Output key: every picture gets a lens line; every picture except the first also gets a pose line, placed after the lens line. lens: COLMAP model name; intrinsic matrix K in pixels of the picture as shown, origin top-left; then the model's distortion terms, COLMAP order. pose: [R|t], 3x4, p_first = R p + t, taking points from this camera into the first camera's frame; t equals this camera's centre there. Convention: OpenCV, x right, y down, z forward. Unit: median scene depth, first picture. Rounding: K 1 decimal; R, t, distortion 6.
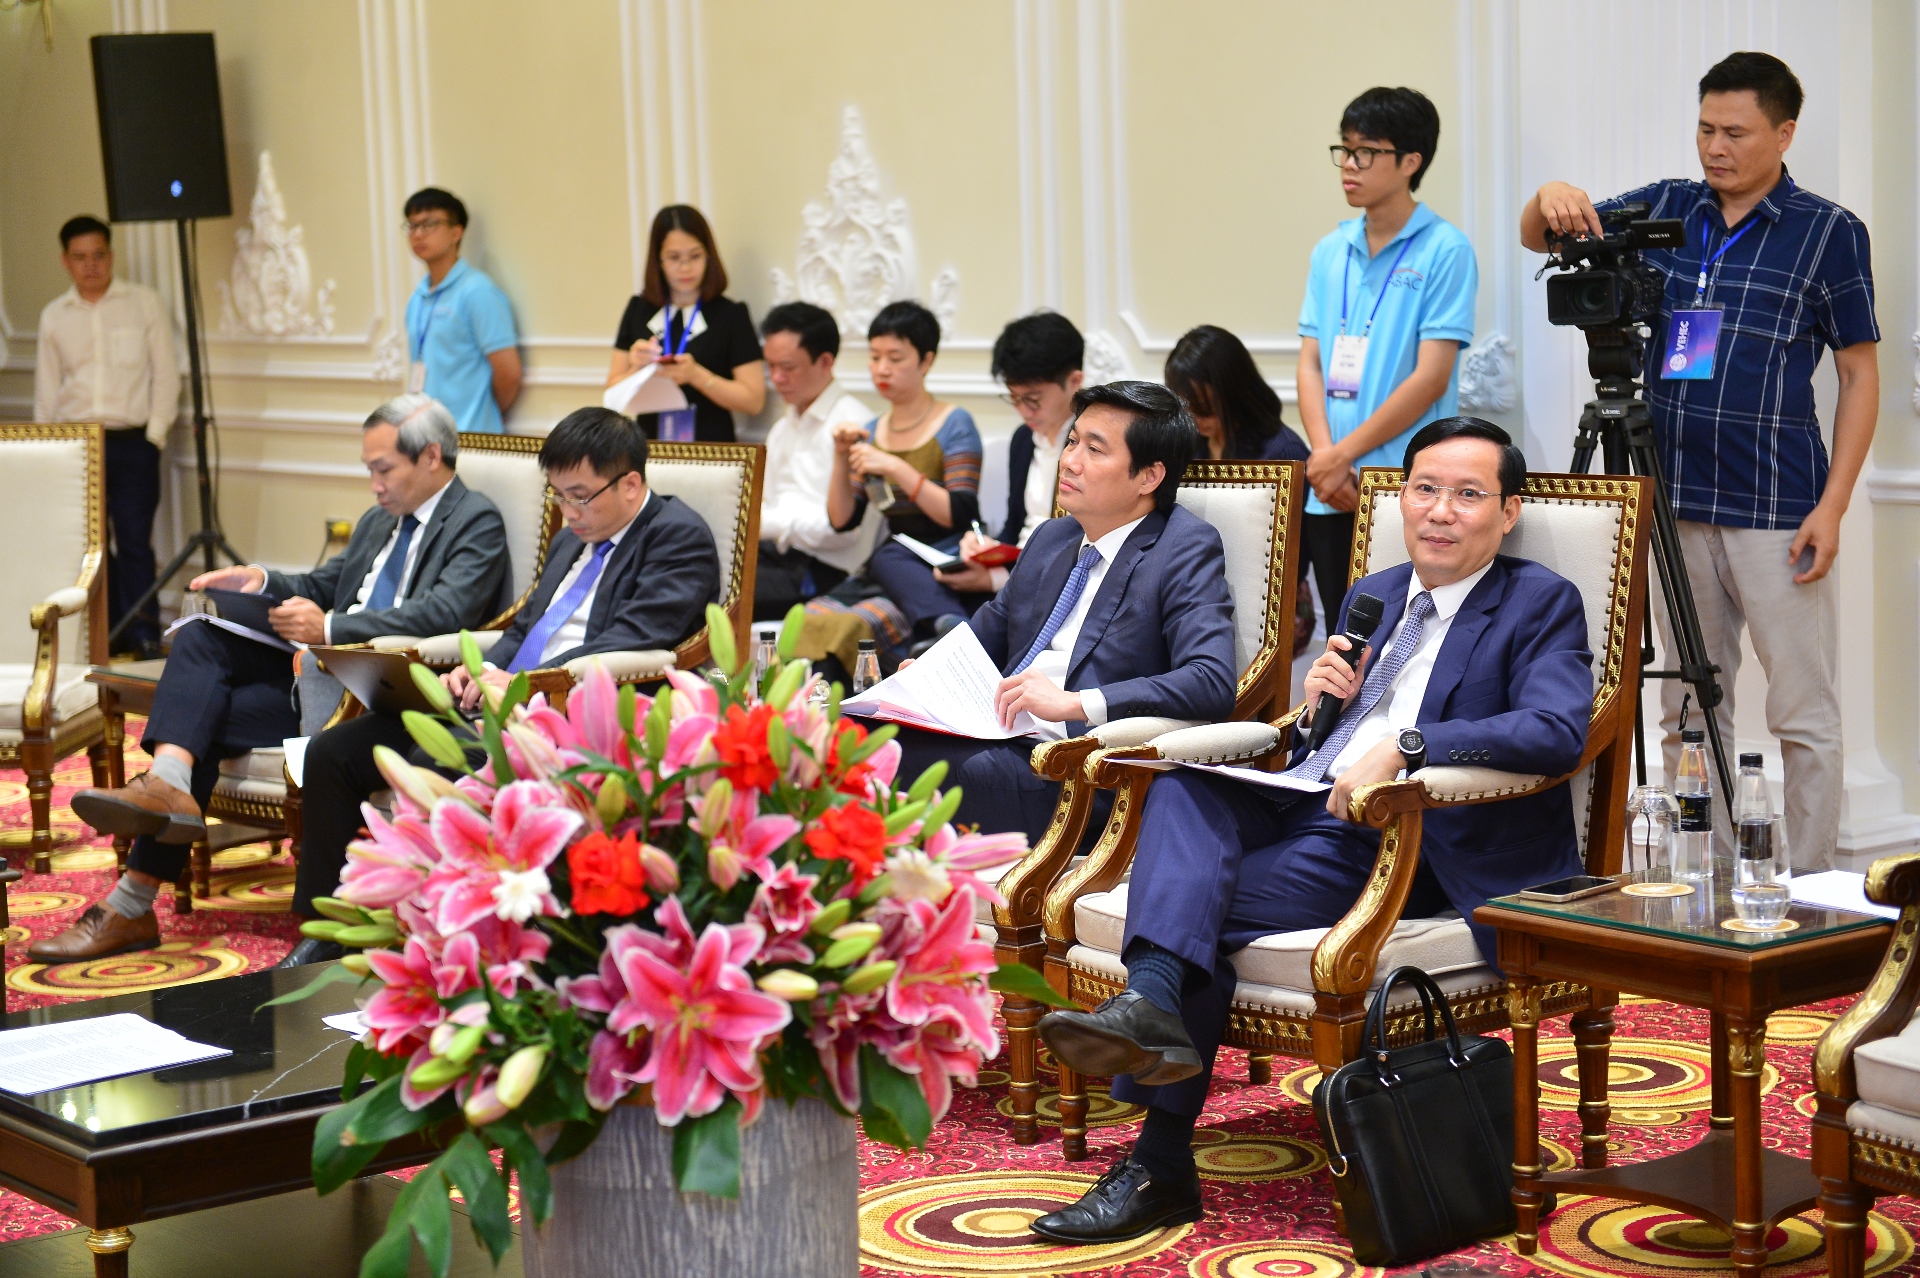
lens RADIAL K [[3681.7, 0, 964.0], [0, 3681.7, 635.3], [0, 0, 1]] dist [-0.216182, 0.000000]
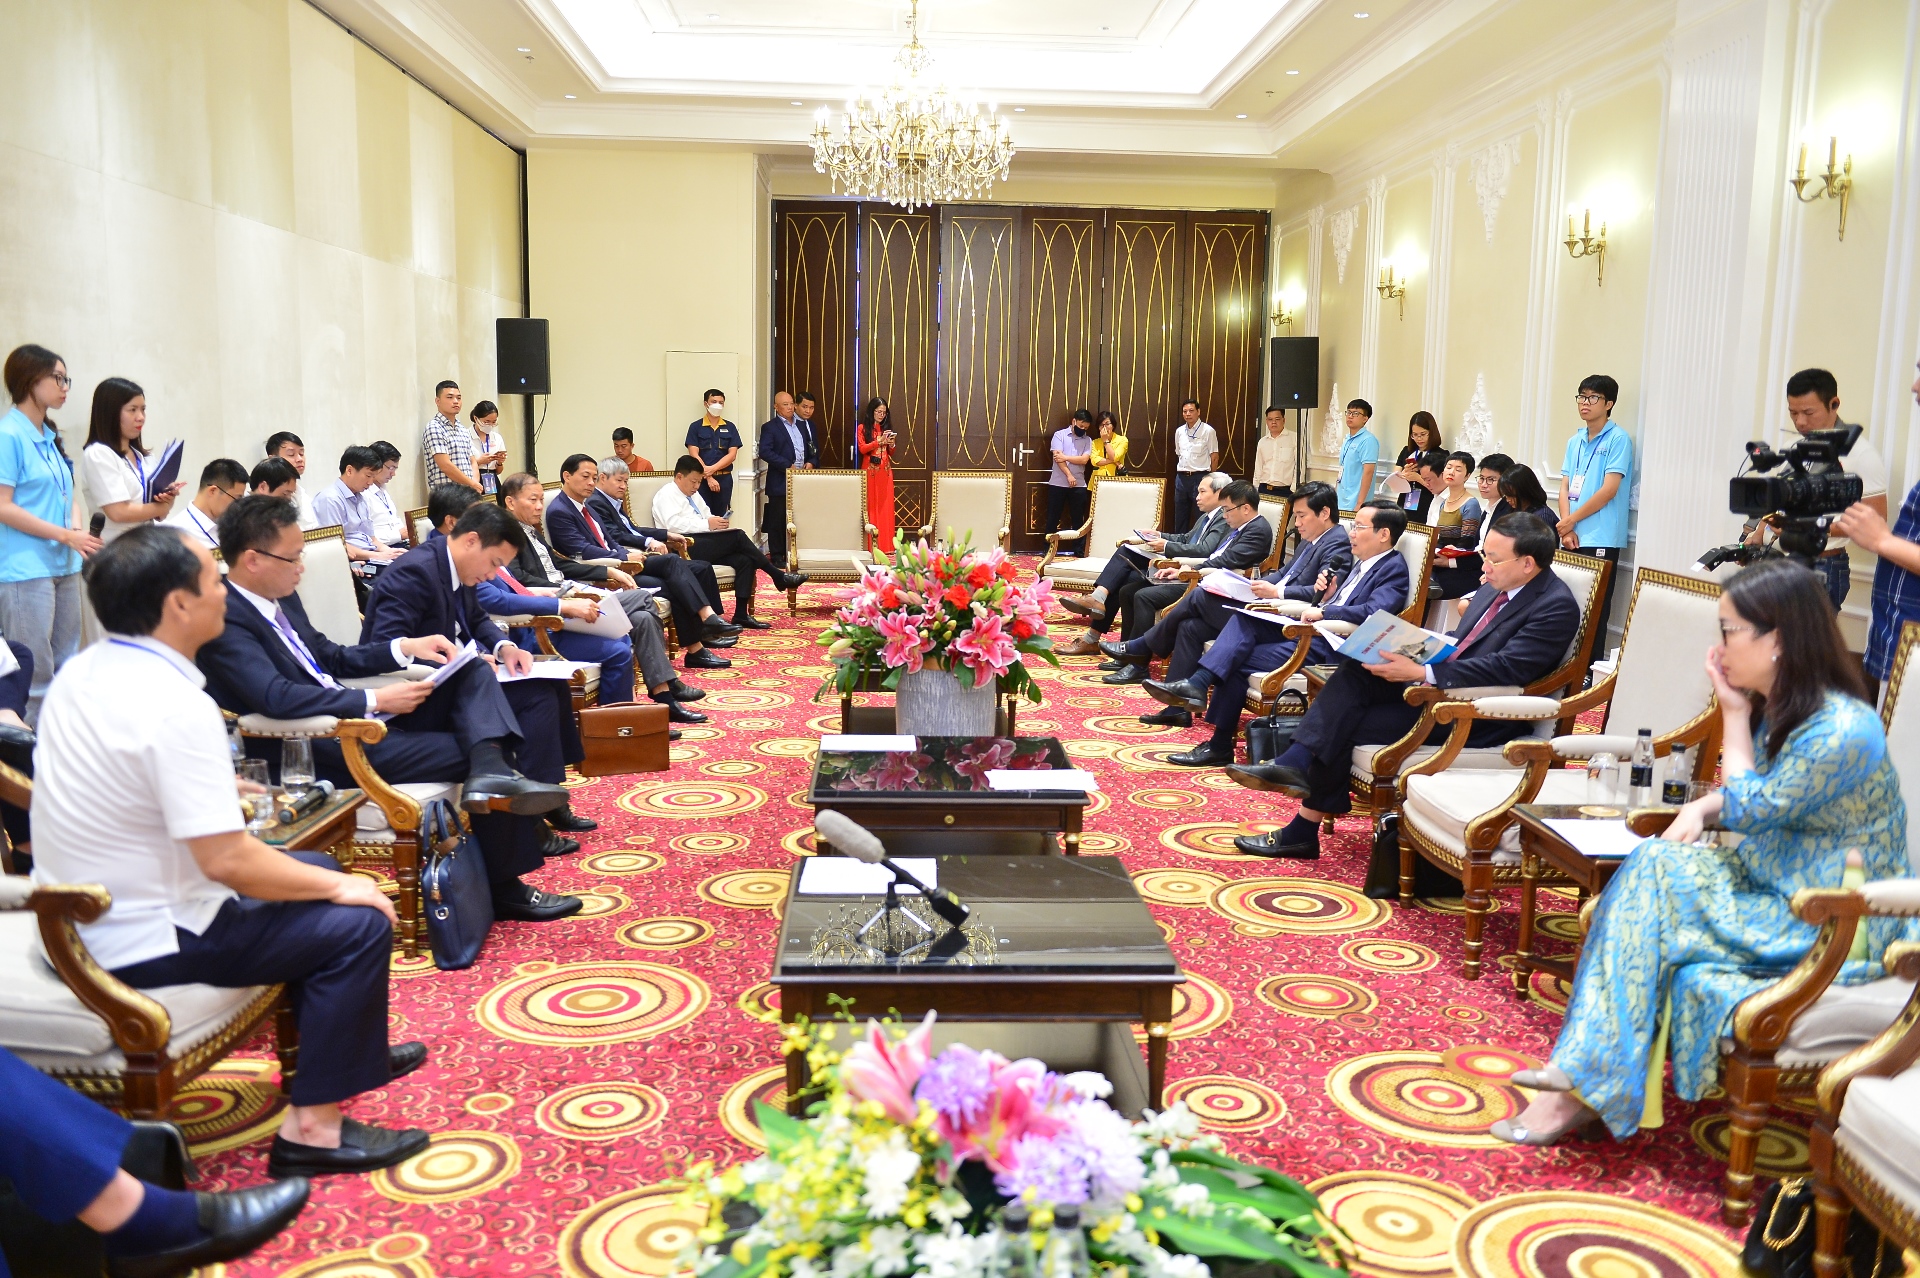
lens RADIAL K [[1555.9, 0, 959.6], [0, 1555.9, 632.9], [0, 0, 1]] dist [-0.009429, 0.005394]
pose [[0.808737, 0.122565, -0.575258, 0.414428], [-0.102695, 0.992449, 0.067078, -0.004516], [0.579135, 0.004828, 0.815217, -0.096468]]
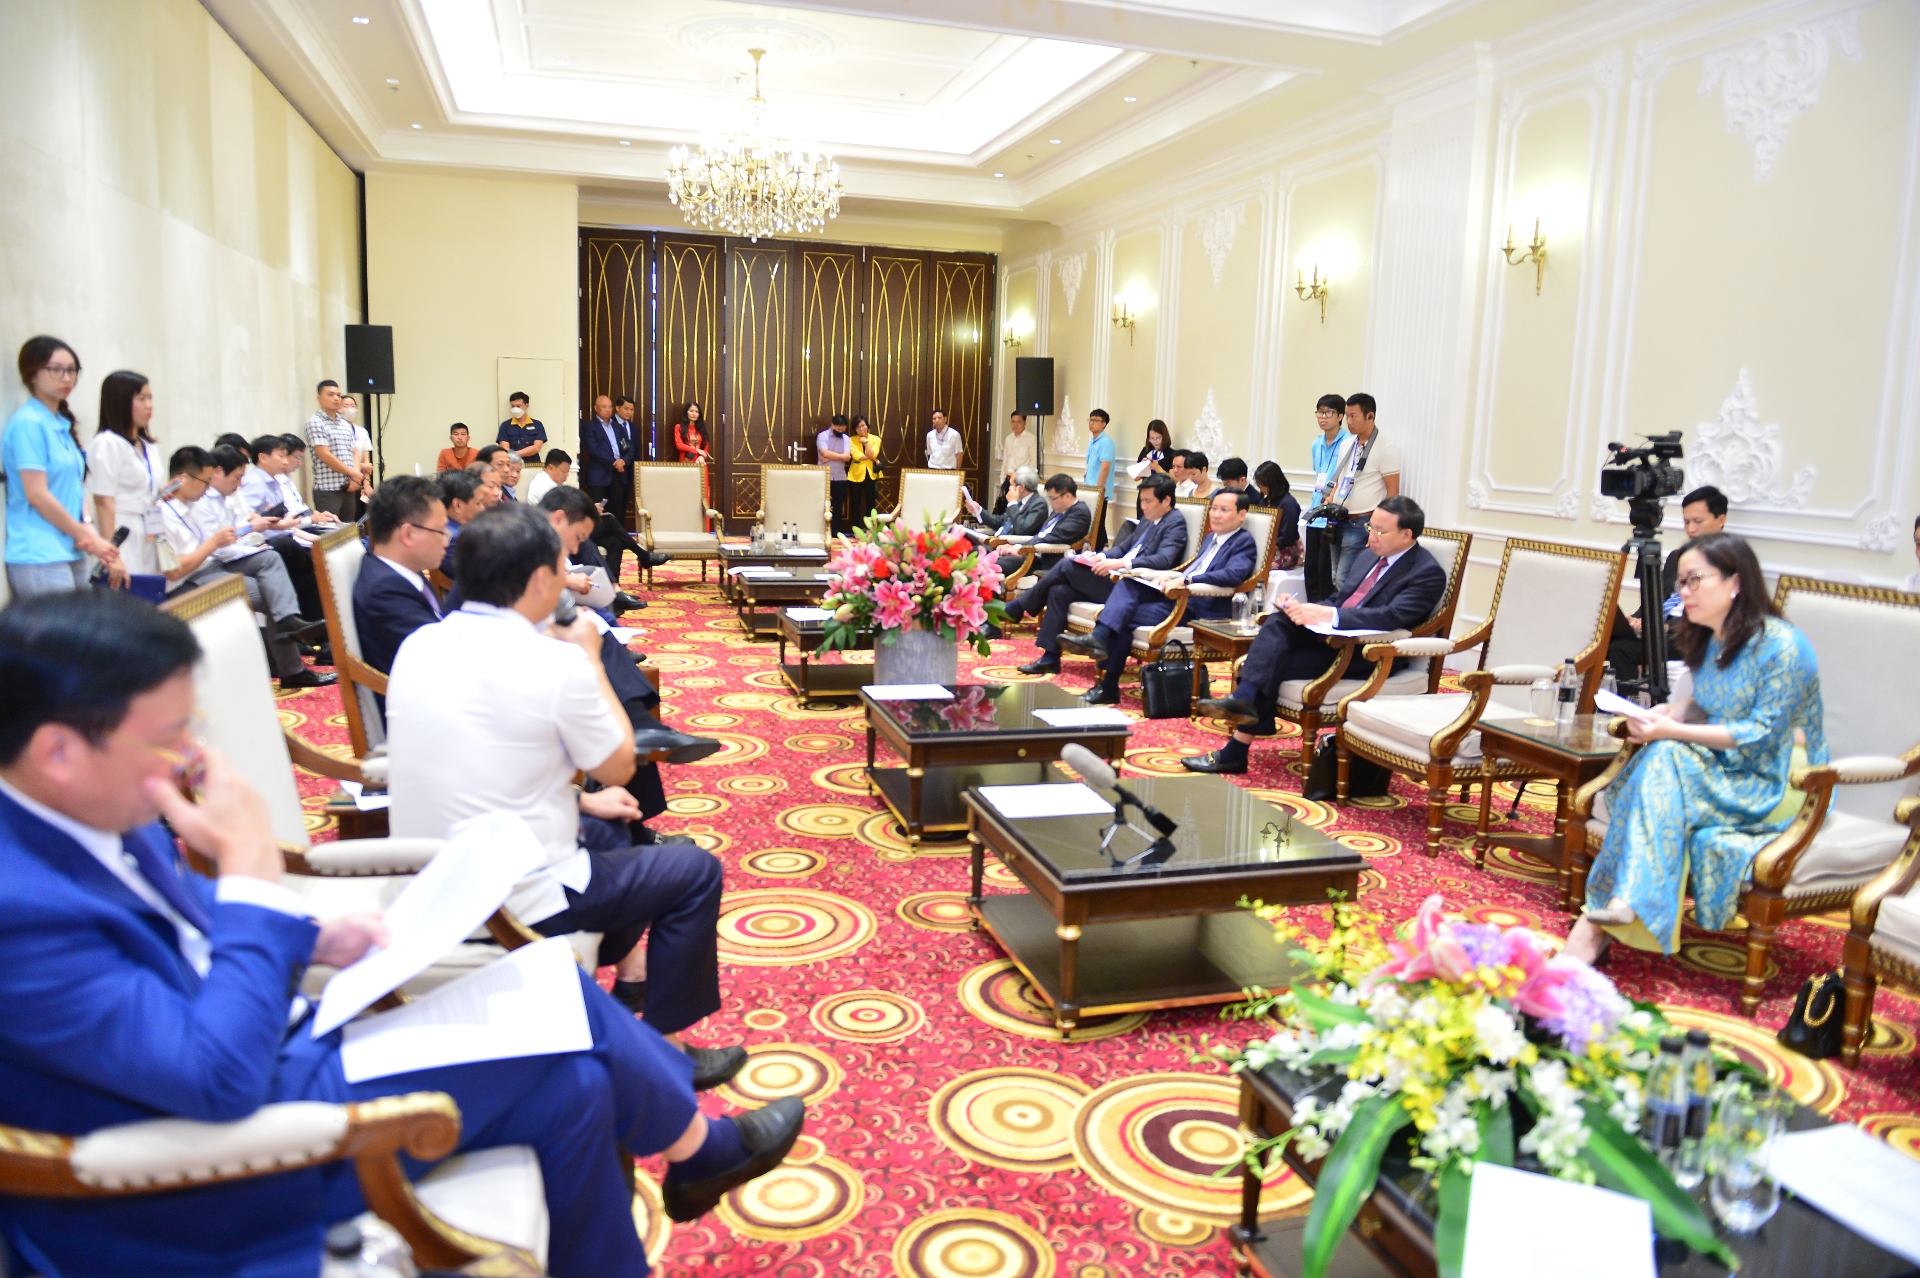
lens RADIAL K [[1293.9, 0, 944.2], [0, 1293.9, 639.0], [0, 0, 1]] dist [-0.044281, -0.006019]
pose [[0.920371, 0.117390, -0.373011, 0.261994], [-0.097978, 0.992677, 0.070652, 0.016927], [0.378573, -0.028479, 0.925133, -0.165821]]
